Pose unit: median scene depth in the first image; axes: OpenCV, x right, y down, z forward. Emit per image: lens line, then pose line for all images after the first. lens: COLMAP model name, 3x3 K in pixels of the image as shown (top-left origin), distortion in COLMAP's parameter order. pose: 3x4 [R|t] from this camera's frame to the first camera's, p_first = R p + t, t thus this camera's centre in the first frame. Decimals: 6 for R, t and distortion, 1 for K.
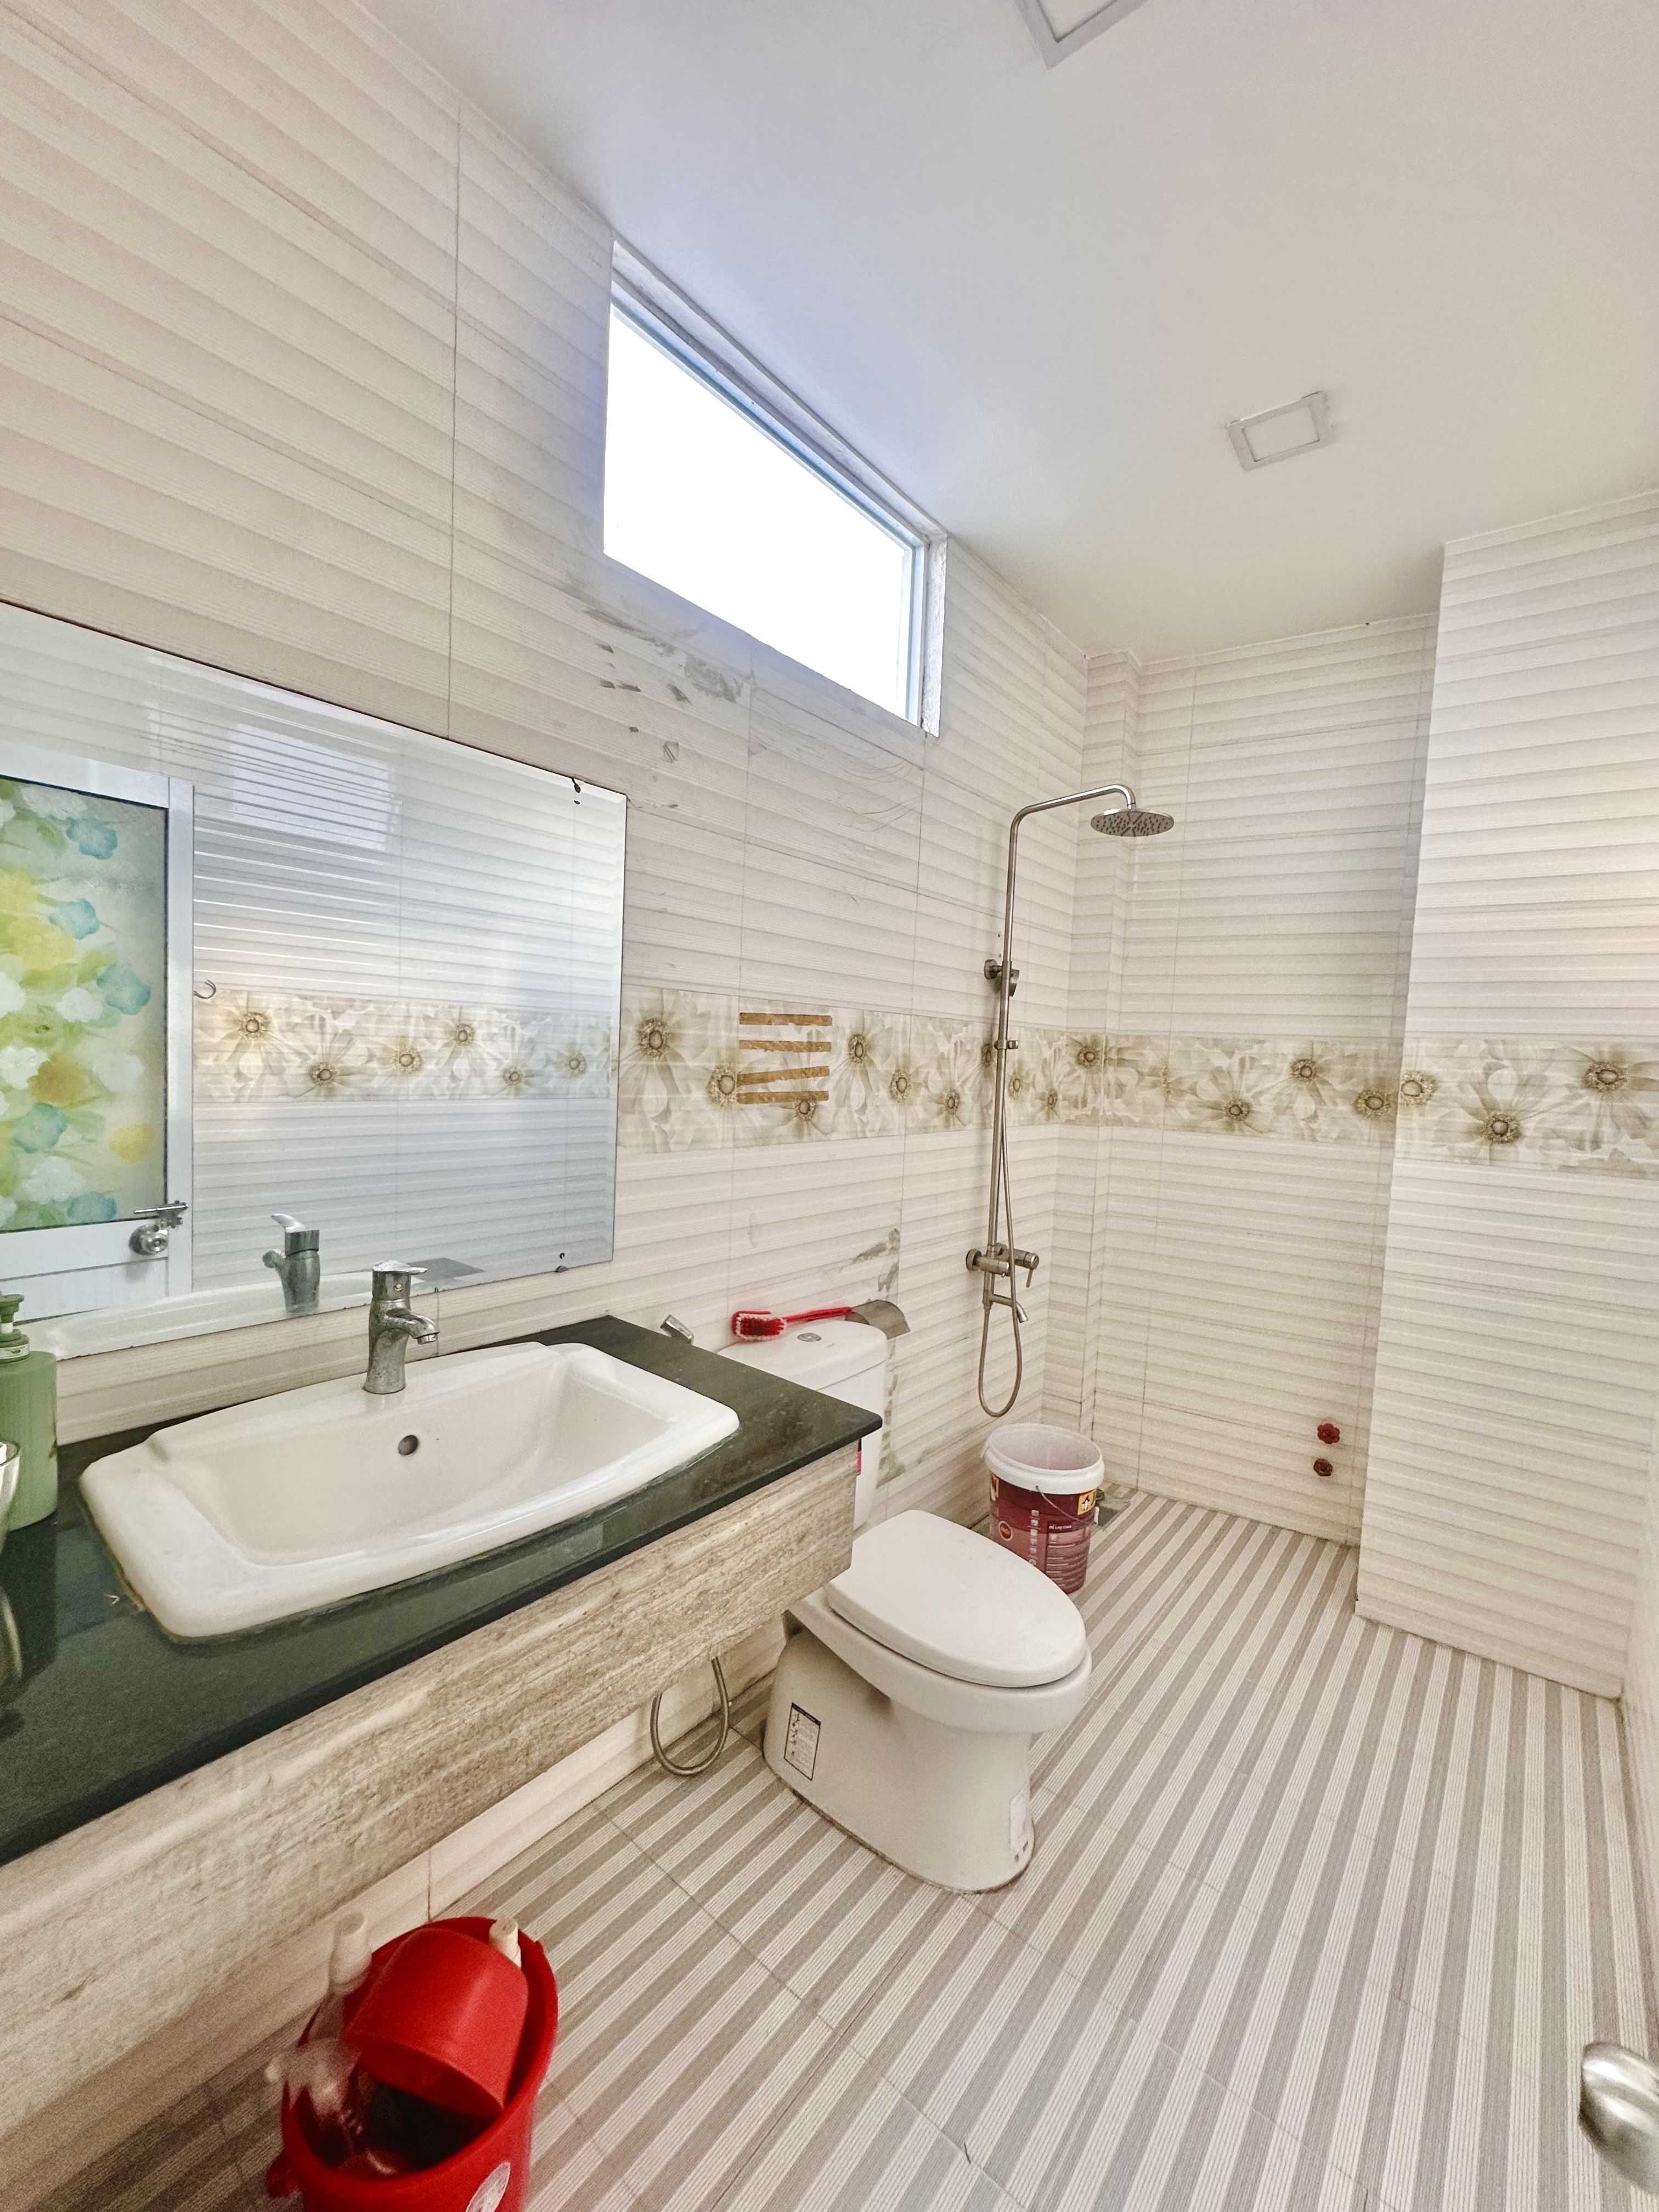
lens RADIAL K [[882.7, 0, 829.5], [0, 882.7, 1106.0], [0, 0, 1]] dist [-0.004567, 0.000199]
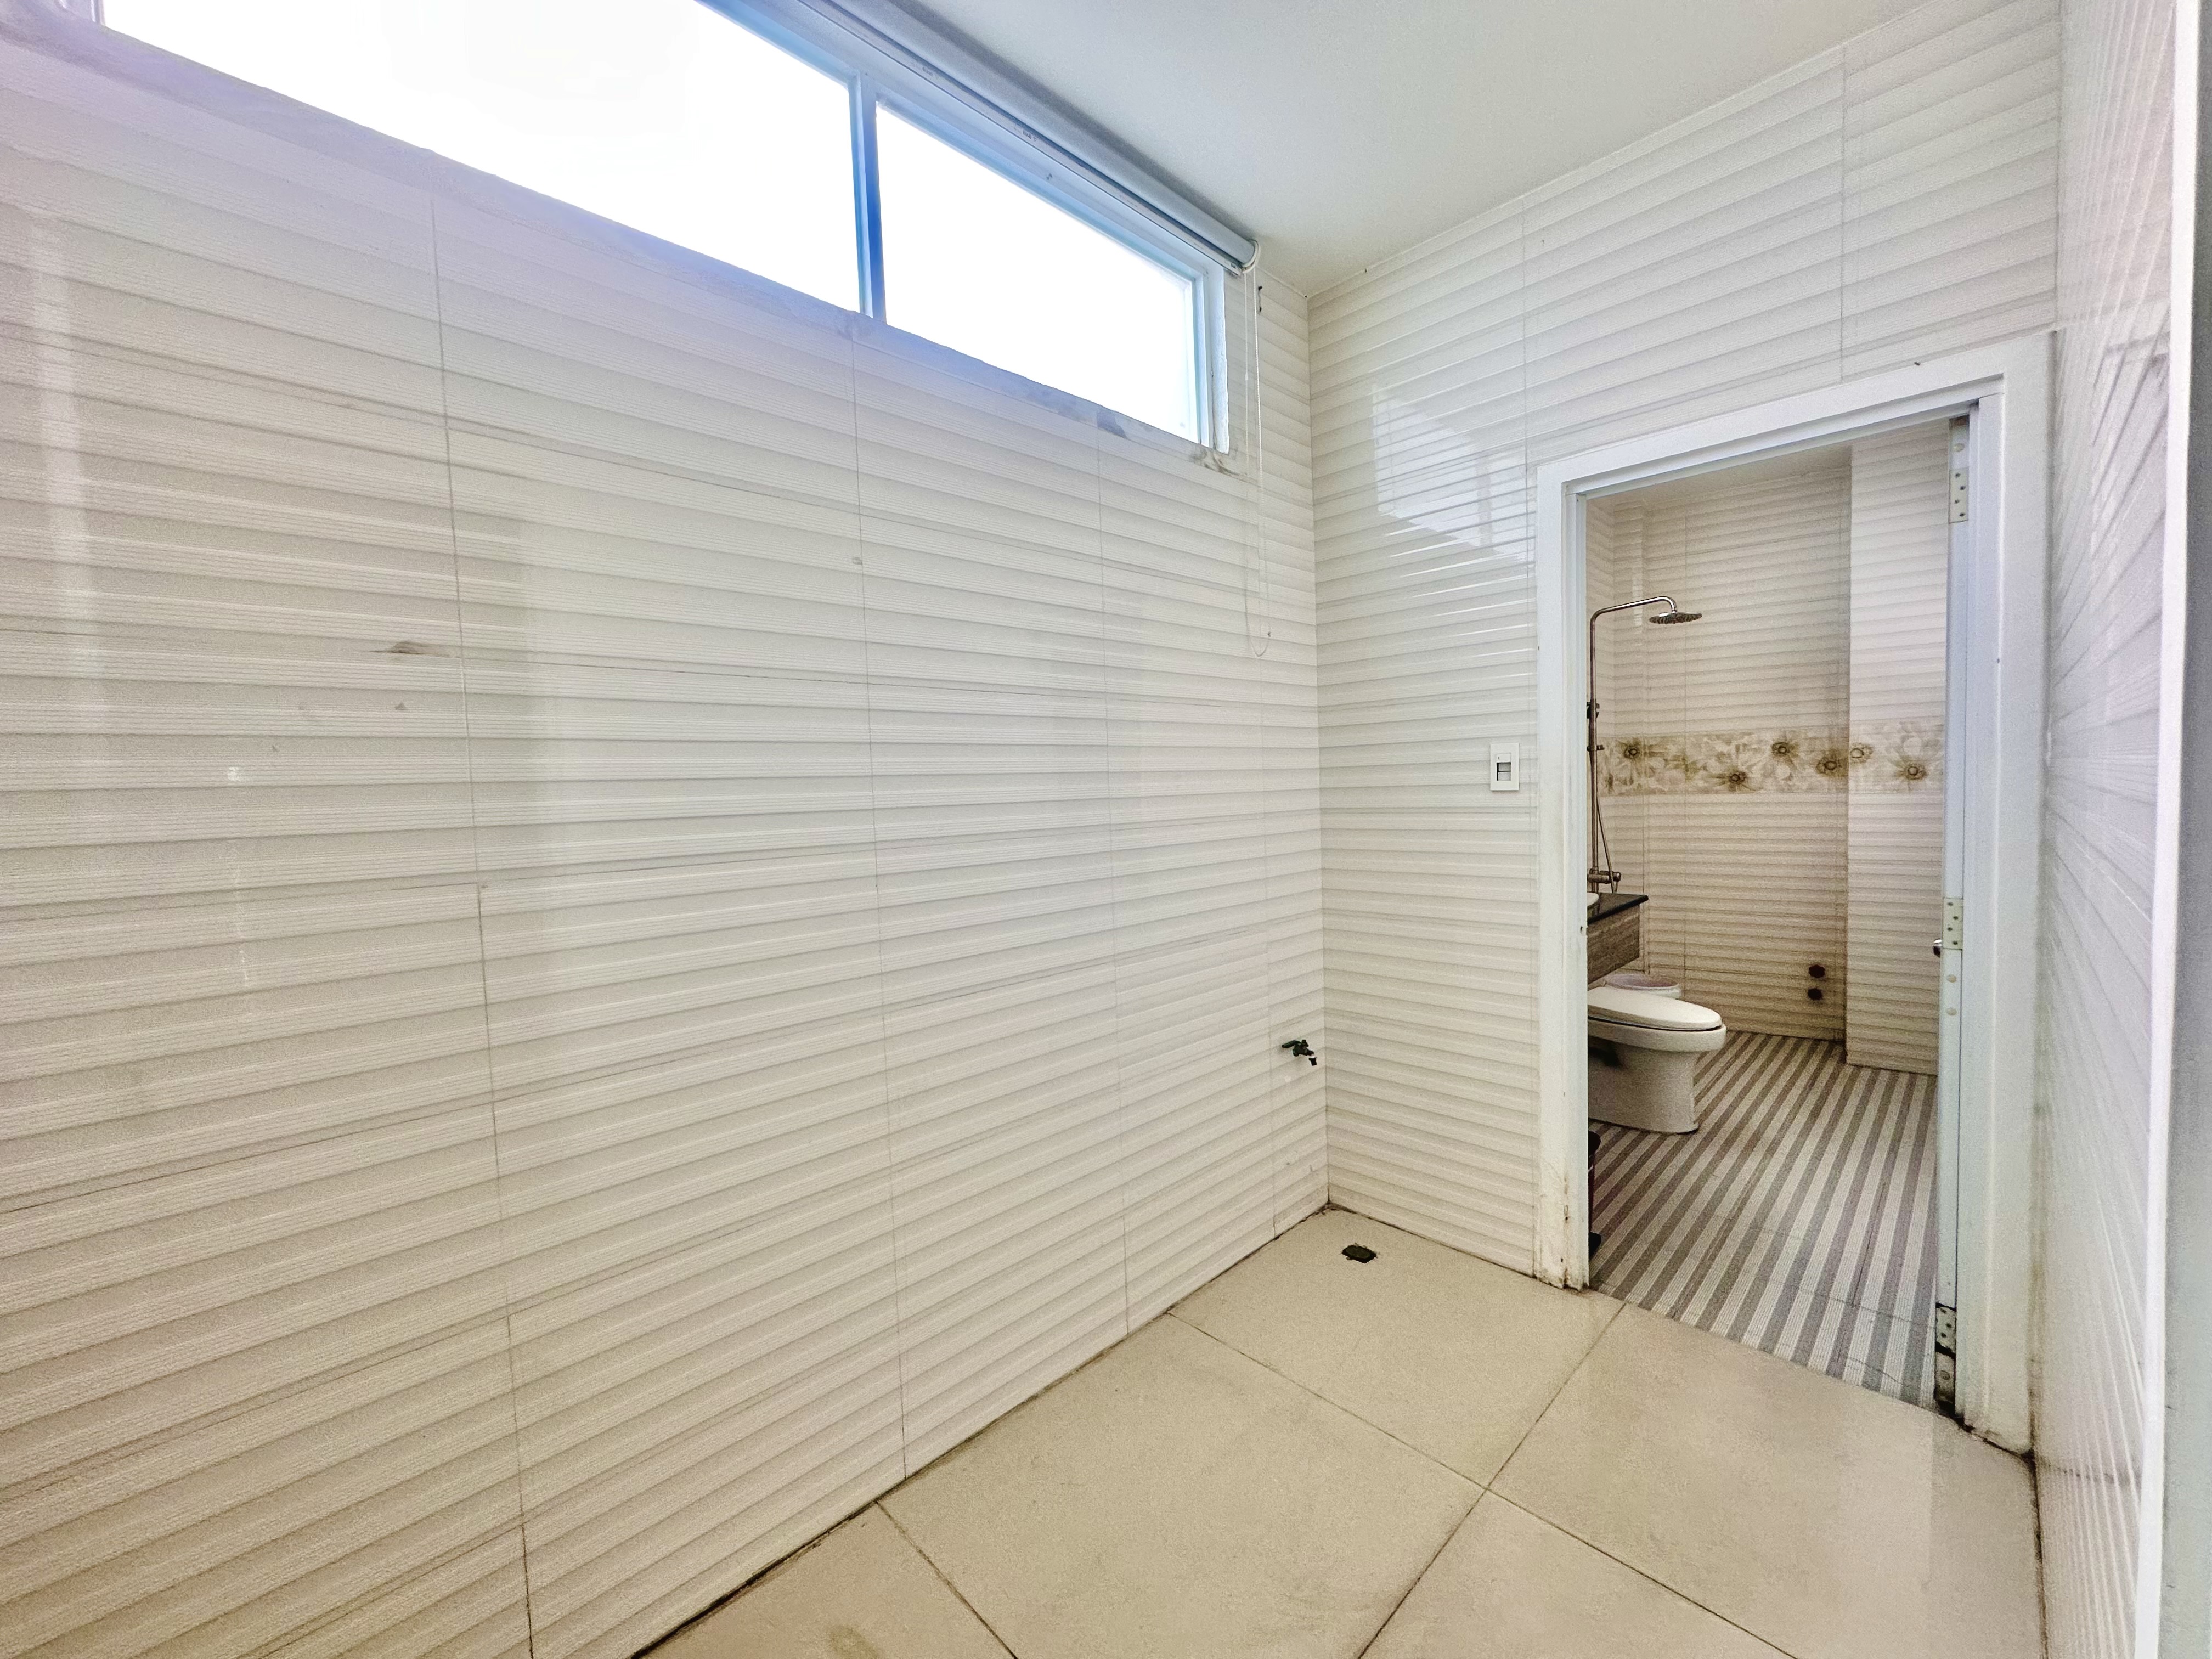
lens RADIAL K [[882.7, 0, 1108.4], [0, 882.7, 826.2], [0, 0, 1]] dist [-0.004567, 0.000199]
pose [[0.991734, -0.072875, -0.105605, -0.530685], [0.071540, 0.997303, -0.016382, 0.038943], [0.106514, 0.008692, 0.994273, -0.742123]]
